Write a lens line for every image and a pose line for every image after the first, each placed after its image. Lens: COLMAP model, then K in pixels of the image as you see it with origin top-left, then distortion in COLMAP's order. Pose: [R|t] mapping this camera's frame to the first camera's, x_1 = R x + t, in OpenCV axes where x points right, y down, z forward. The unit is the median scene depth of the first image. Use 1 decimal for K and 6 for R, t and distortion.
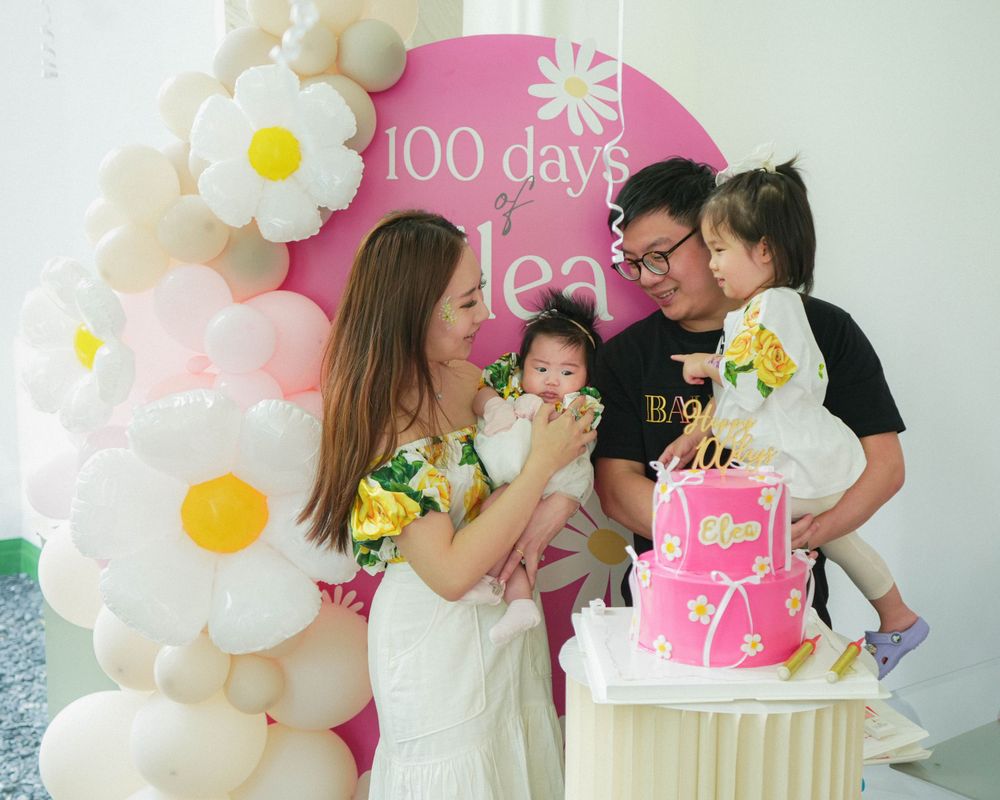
lens RADIAL K [[1183.4, 0, 529.7], [0, 1183.4, 414.8], [0, 0, 1]] dist [-0.050999, 0.000000]
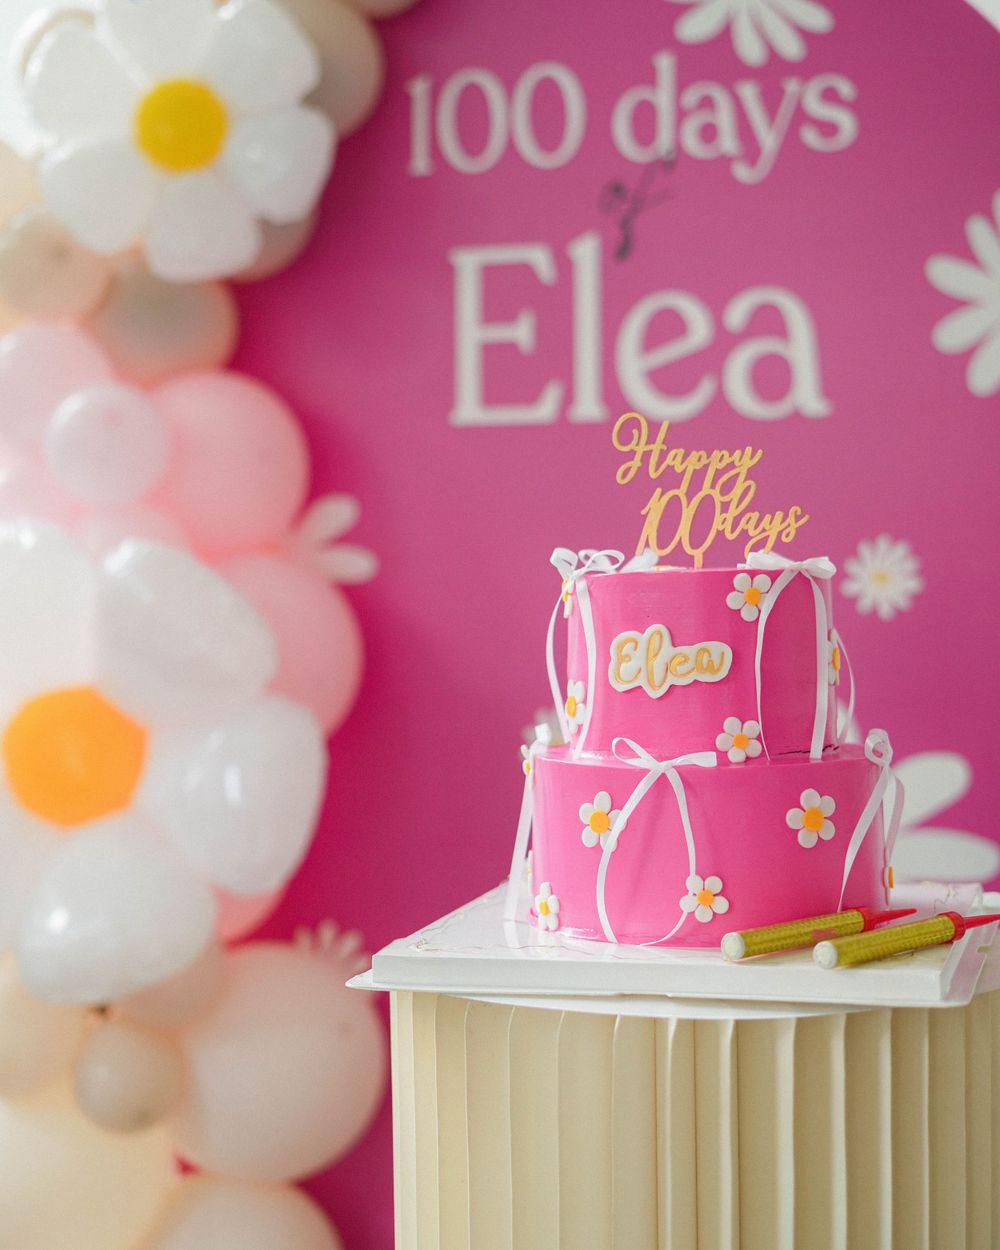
lens RADIAL K [[2135.9, 0, 498.8], [0, 2135.9, 619.4], [0, 0, 1]] dist [-0.028054, 0.000000]
pose [[0.946282, -0.011416, -0.323140, 0.256602], [-0.019501, 0.995542, -0.092278, 0.107900], [0.322753, 0.093623, 0.941841, 0.099332]]
